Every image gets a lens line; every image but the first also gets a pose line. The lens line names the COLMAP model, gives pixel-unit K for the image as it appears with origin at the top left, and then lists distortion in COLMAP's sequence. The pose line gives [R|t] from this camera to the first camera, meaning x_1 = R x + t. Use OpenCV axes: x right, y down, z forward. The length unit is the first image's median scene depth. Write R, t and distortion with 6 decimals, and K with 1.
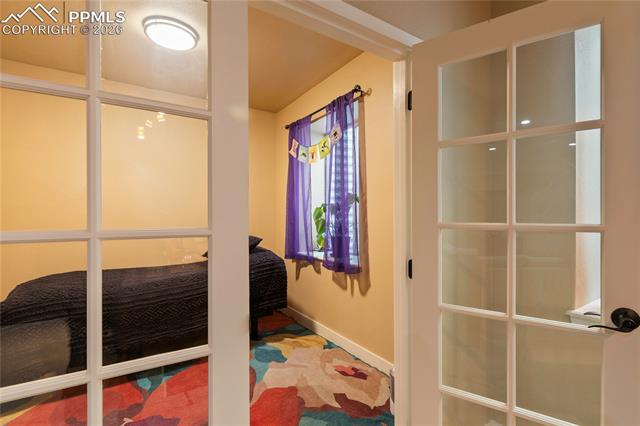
lens RADIAL K [[292.9, 0, 321.7], [0, 292.9, 216.2], [0, 0, 1]] dist [0.001689, -0.000359]
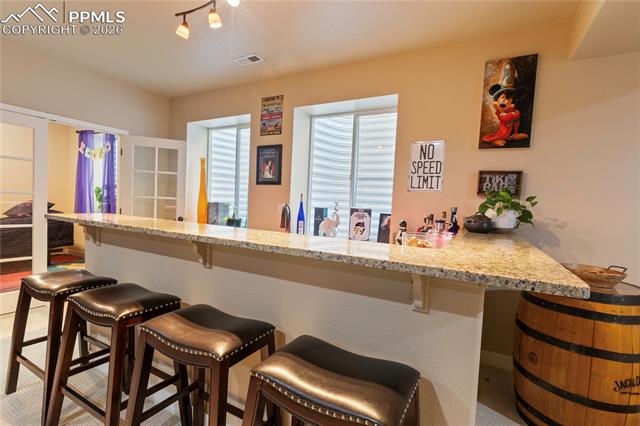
lens RADIAL K [[292.9, 0, 319.2], [0, 292.9, 214.3], [0, 0, 1]] dist [0.001689, -0.000359]
pose [[0.863795, 0.021460, 0.503386, 0.222272], [-0.047943, 0.998060, 0.039720, 0.001706], [-0.501557, -0.058444, 0.863148, -1.028245]]
